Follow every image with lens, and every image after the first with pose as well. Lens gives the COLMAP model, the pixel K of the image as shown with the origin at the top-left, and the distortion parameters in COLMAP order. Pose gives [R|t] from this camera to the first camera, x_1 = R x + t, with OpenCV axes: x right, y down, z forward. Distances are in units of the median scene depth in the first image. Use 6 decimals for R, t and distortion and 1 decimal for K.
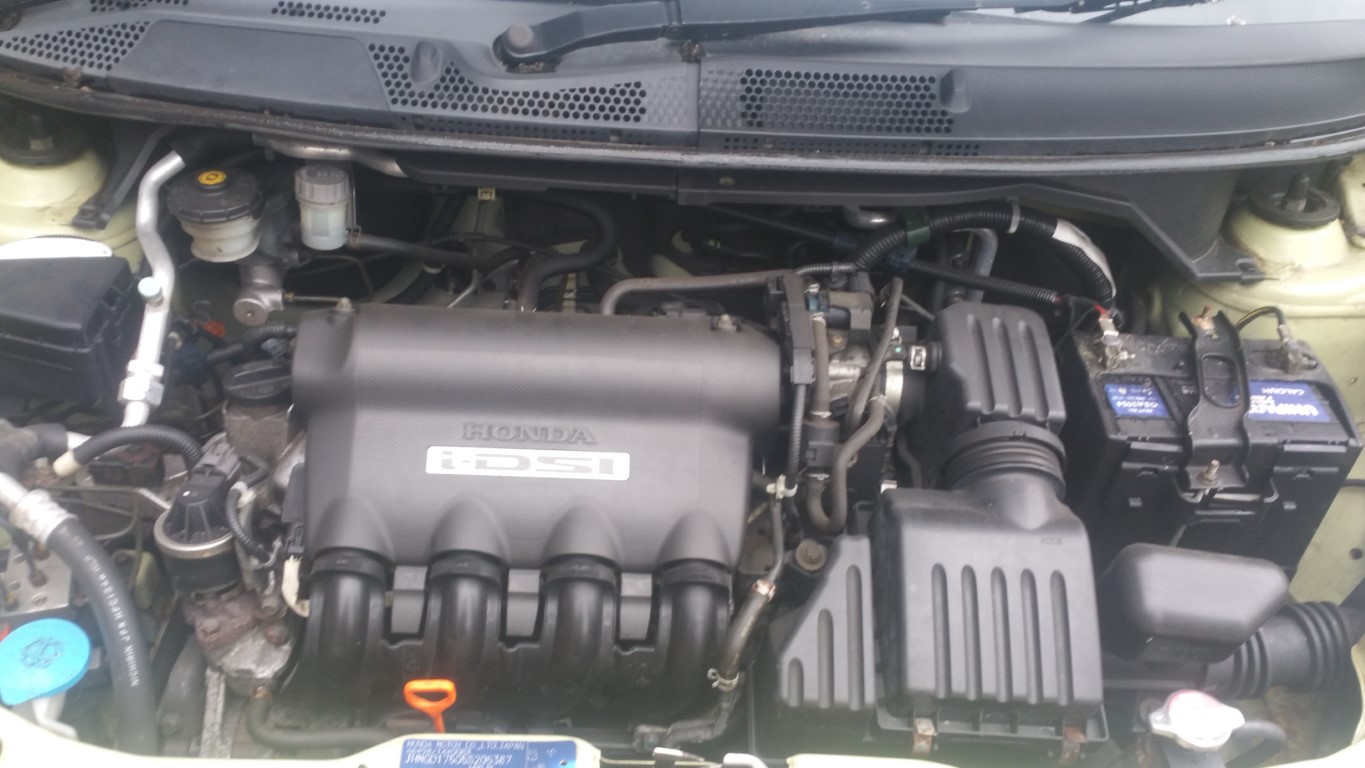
lens RADIAL K [[1191.6, 0, 682.5], [0, 1191.6, 384.0], [0, 0, 1]] dist [0.080410, -0.178212]
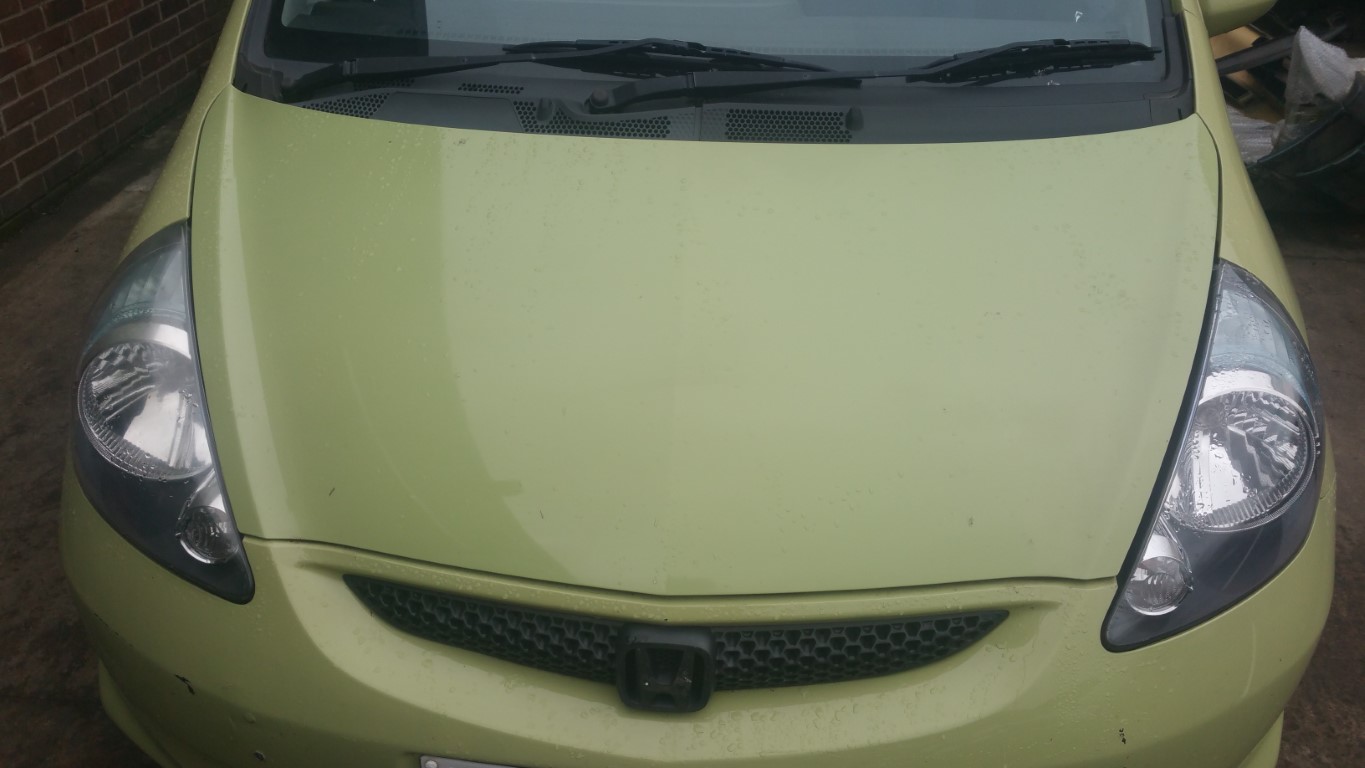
lens RADIAL K [[1191.6, 0, 682.5], [0, 1191.6, 384.0], [0, 0, 1]] dist [0.080410, -0.178212]
pose [[0.995064, -0.000071, -0.099240, 0.155557], [-0.013594, 0.990476, -0.137015, 0.359956], [0.098304, 0.137688, 0.985585, -0.633670]]
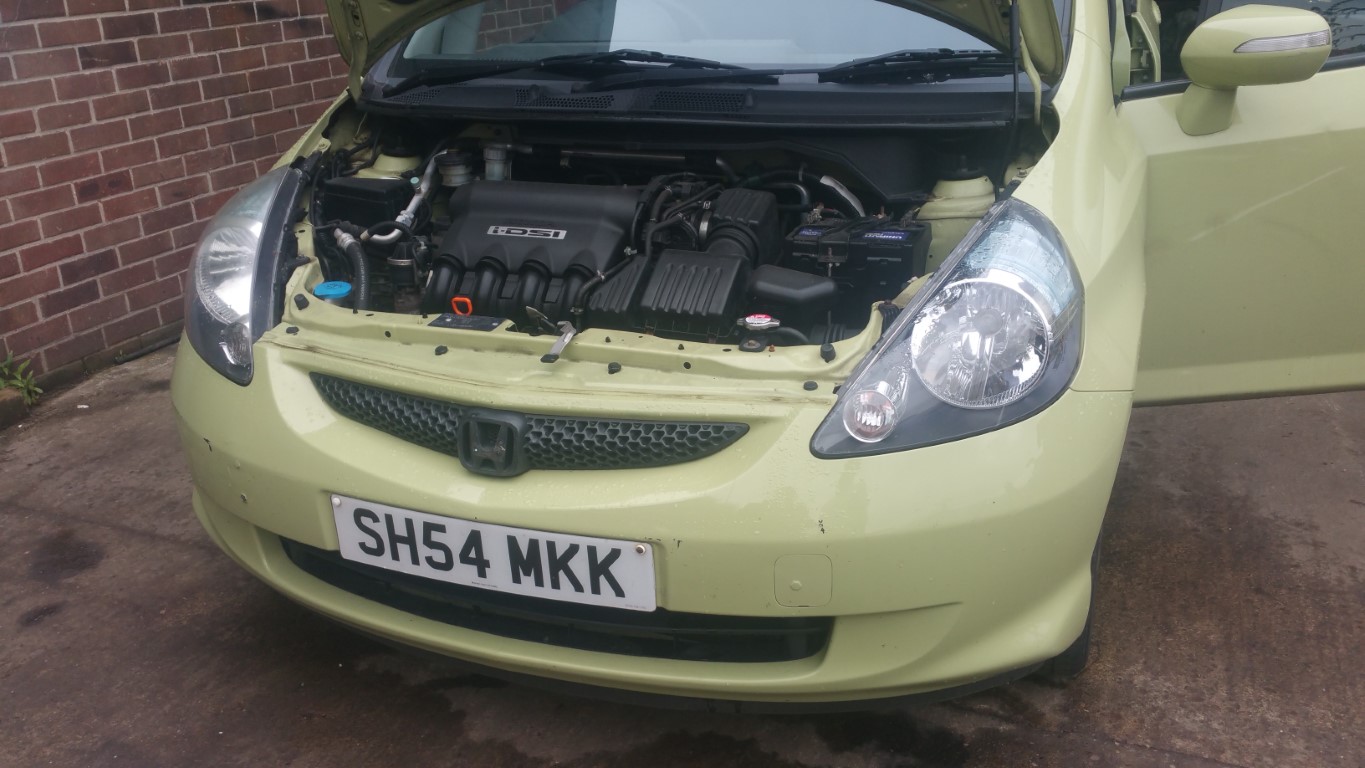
lens RADIAL K [[1191.6, 0, 682.5], [0, 1191.6, 384.0], [0, 0, 1]] dist [0.080410, -0.178212]
pose [[0.922001, 0.047589, -0.384252, 0.999326], [-0.161518, 0.949216, -0.270000, 0.872759], [0.351889, 0.311004, 0.882865, -0.810605]]
